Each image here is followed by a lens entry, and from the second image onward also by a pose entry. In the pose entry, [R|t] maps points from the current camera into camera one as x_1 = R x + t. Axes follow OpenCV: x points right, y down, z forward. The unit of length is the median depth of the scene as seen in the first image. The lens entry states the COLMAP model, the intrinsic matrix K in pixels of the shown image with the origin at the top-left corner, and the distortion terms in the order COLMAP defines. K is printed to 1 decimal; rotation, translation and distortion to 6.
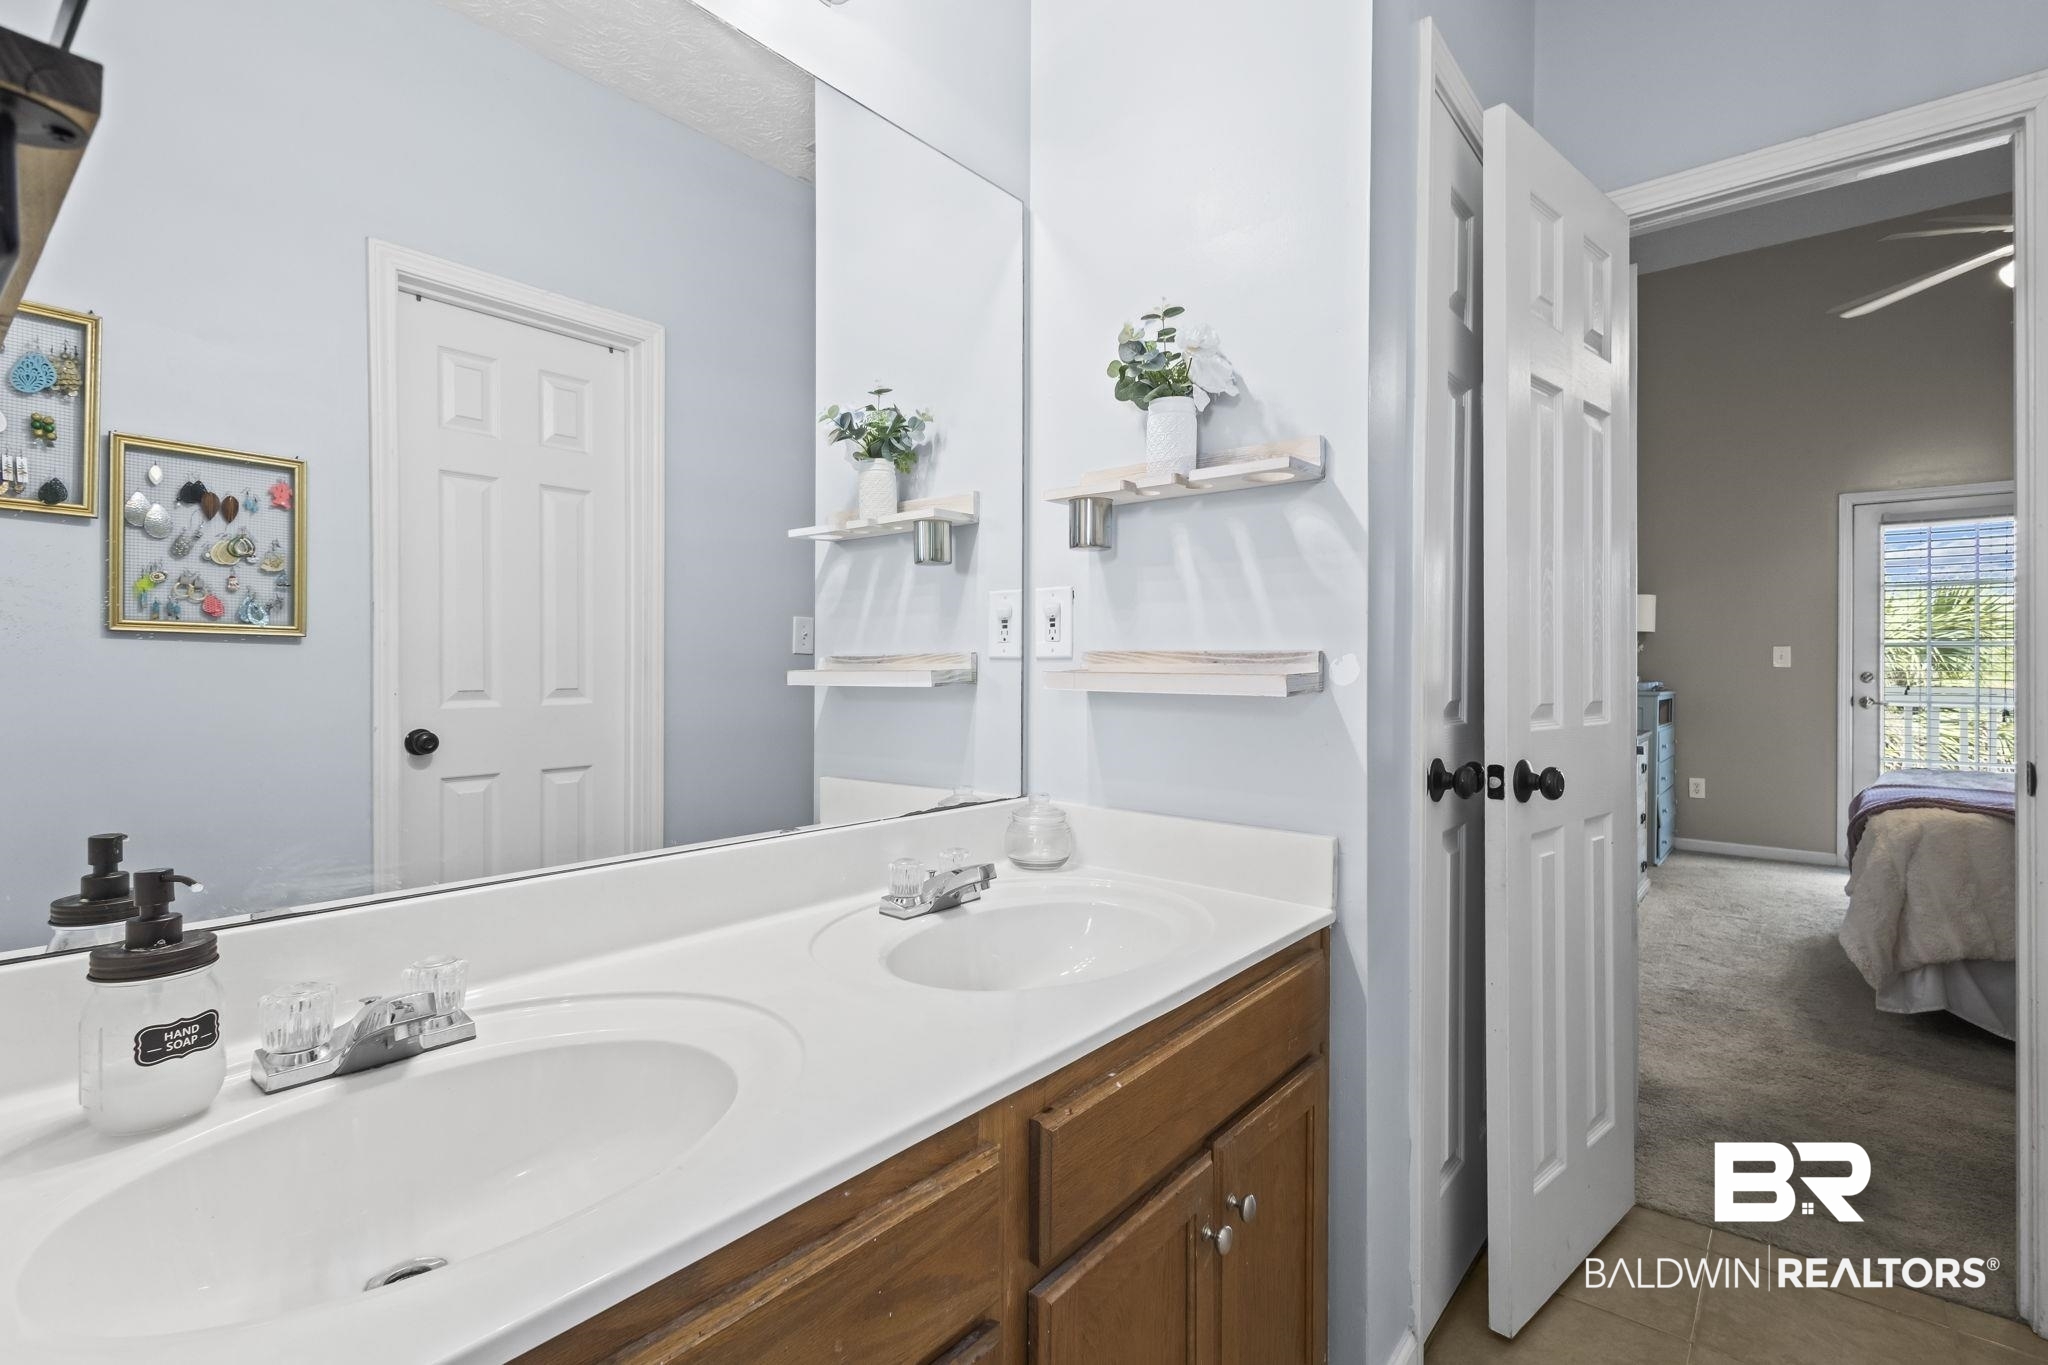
lens RADIAL K [[943.1, 0, 1015.8], [0, 943.1, 672.0], [0, 0, 1]] dist [0.015479, -0.006498]
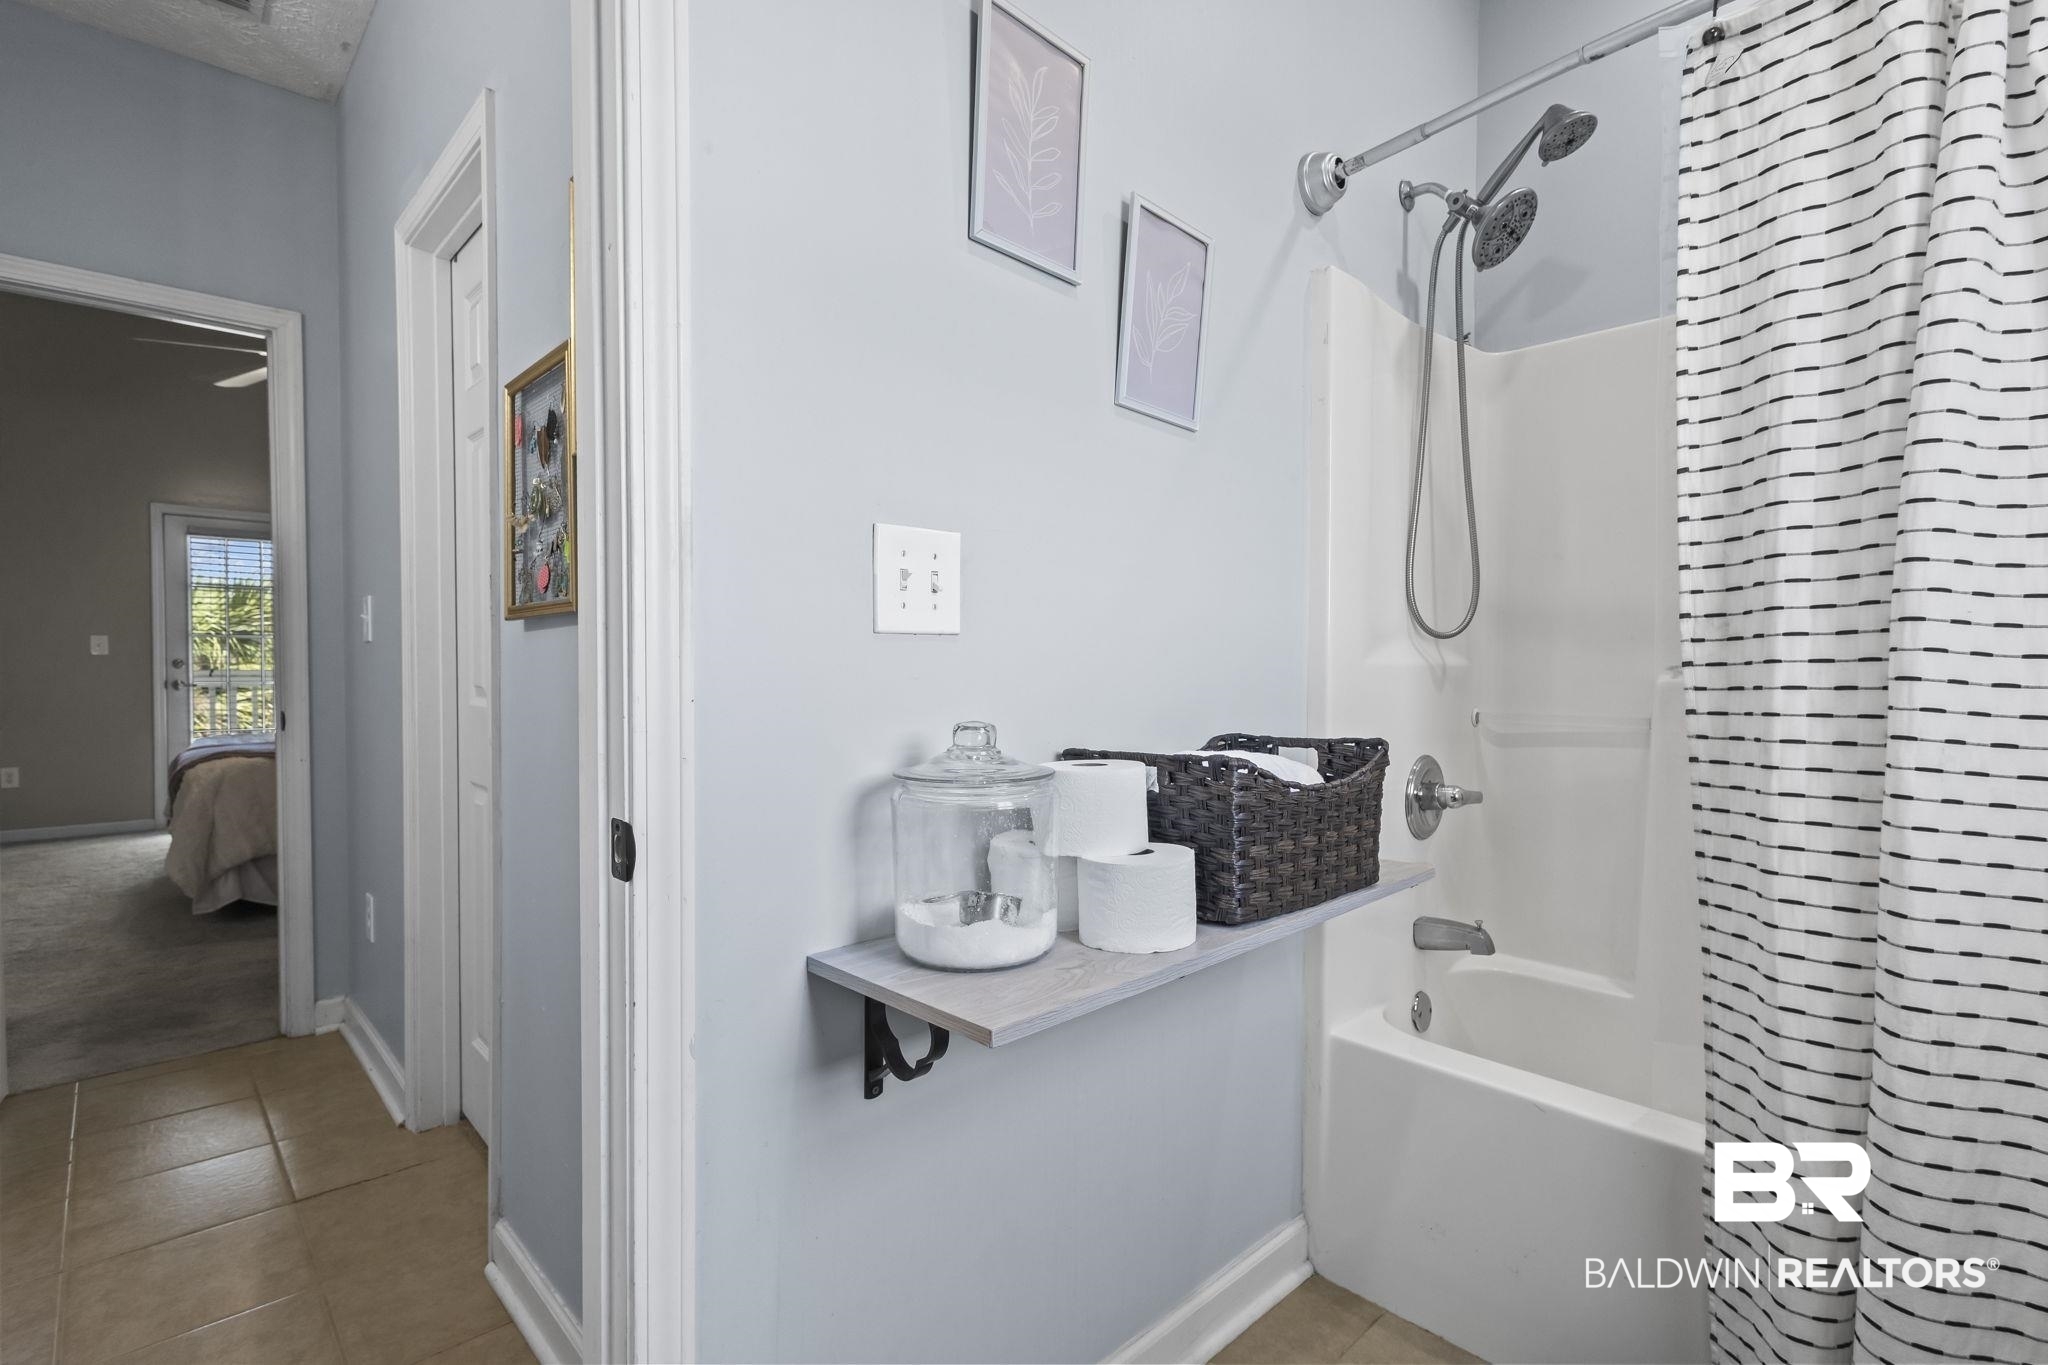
lens RADIAL K [[943.1, 0, 1015.8], [0, 943.1, 672.0], [0, 0, 1]] dist [0.015479, -0.006498]
pose [[0.114485, -0.018484, 0.993253, -0.234919], [0.002999, 0.999829, 0.018260, -0.003510], [-0.993420, 0.000888, 0.114521, -0.249260]]
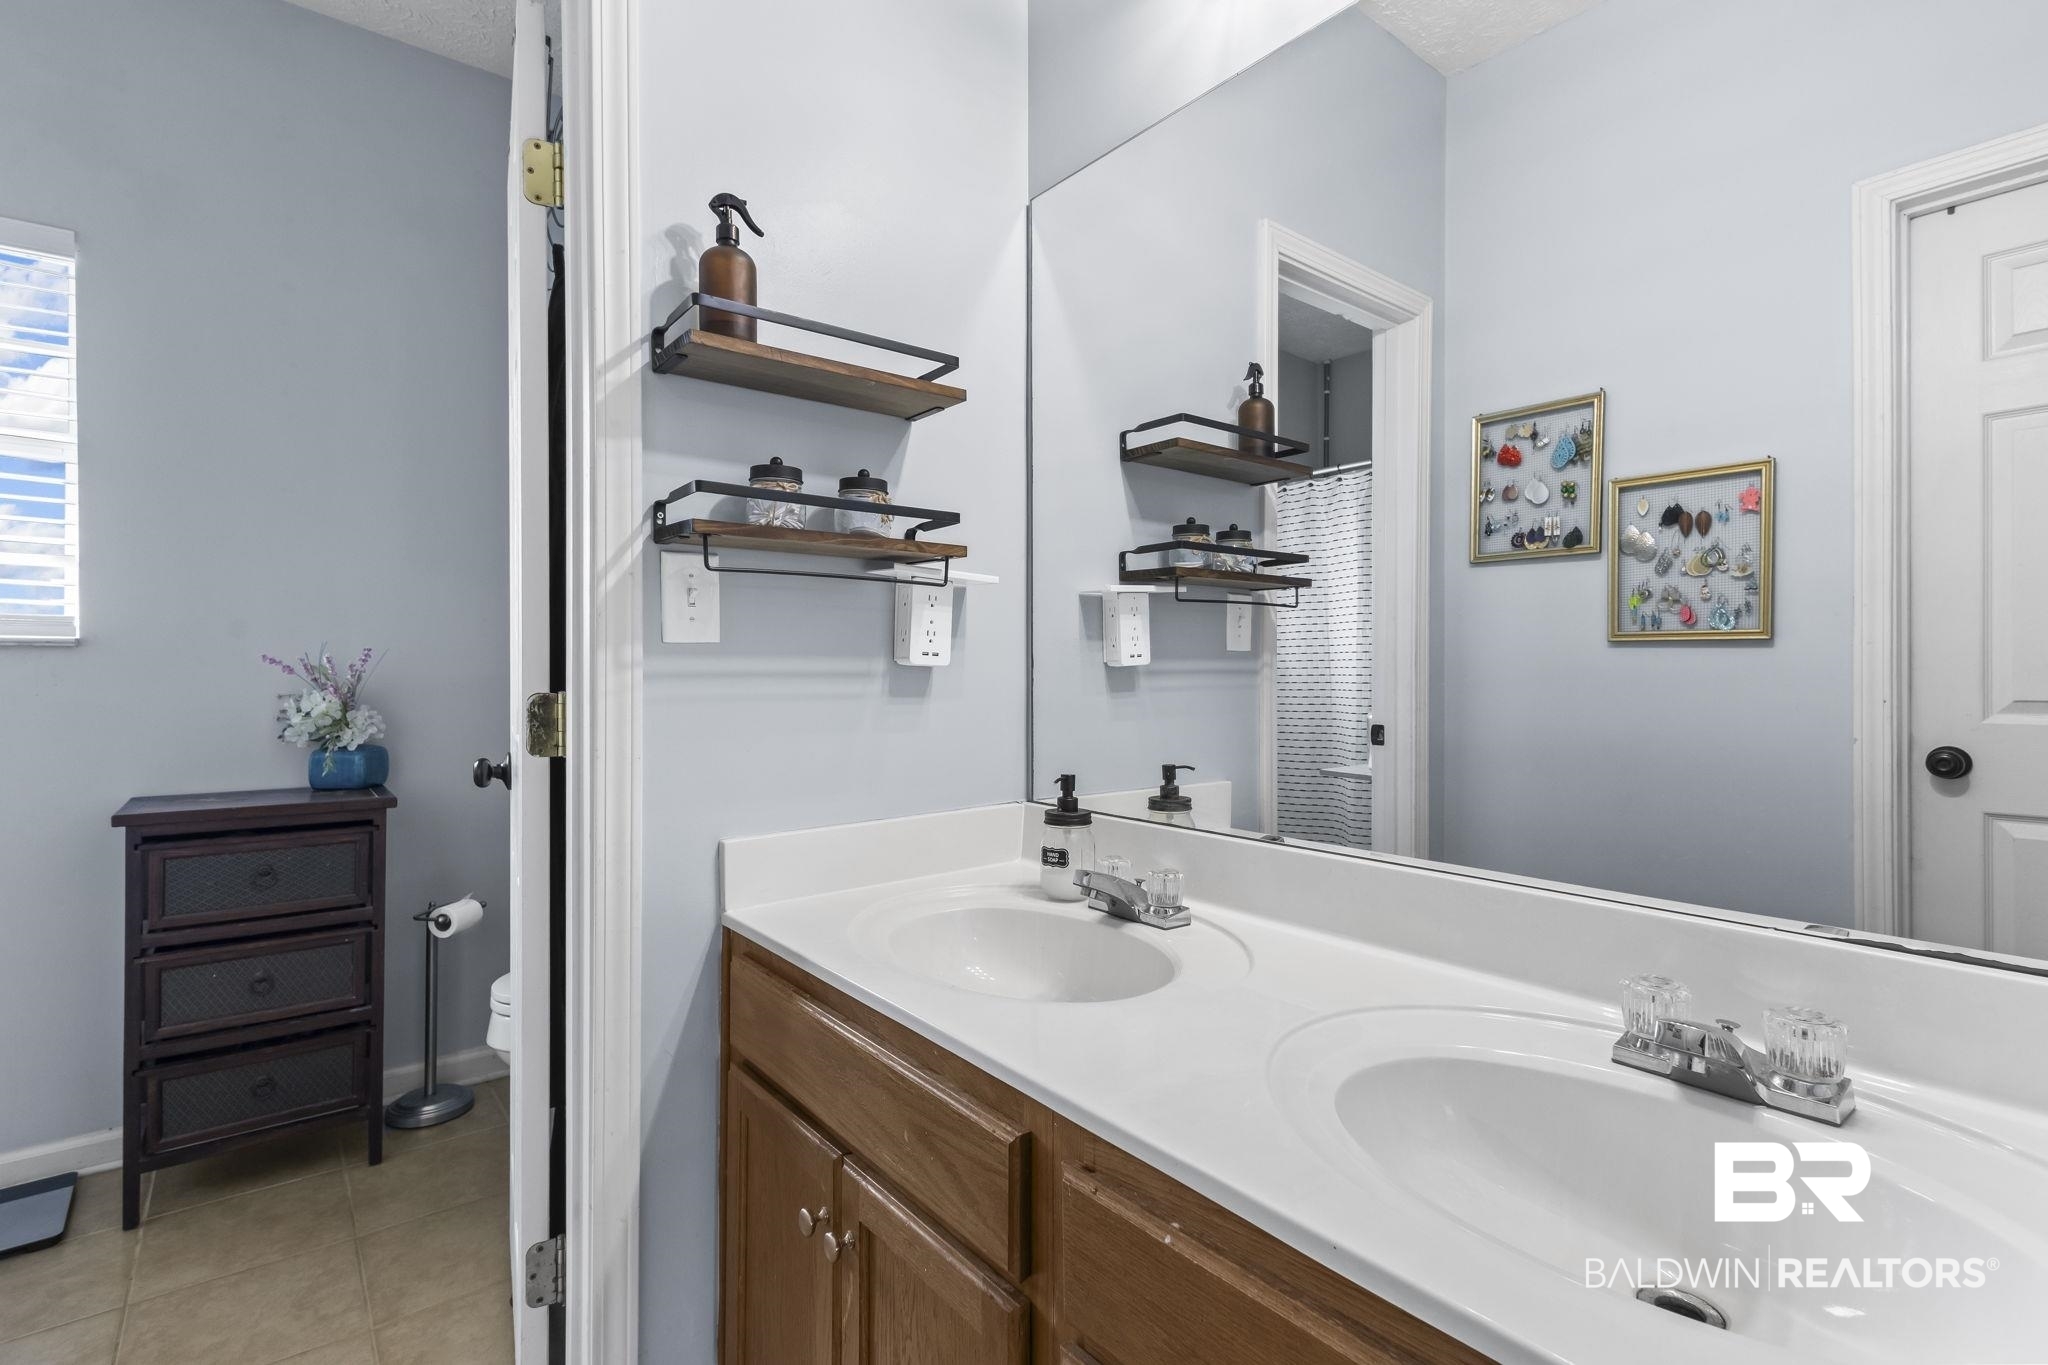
lens RADIAL K [[943.1, 0, 1015.8], [0, 943.1, 672.0], [0, 0, 1]] dist [0.015479, -0.006498]
pose [[-0.207279, -0.002204, -0.978279, 0.381056], [0.000017, 0.999997, -0.002256, -0.001318], [0.978282, -0.000485, -0.207278, 0.462355]]
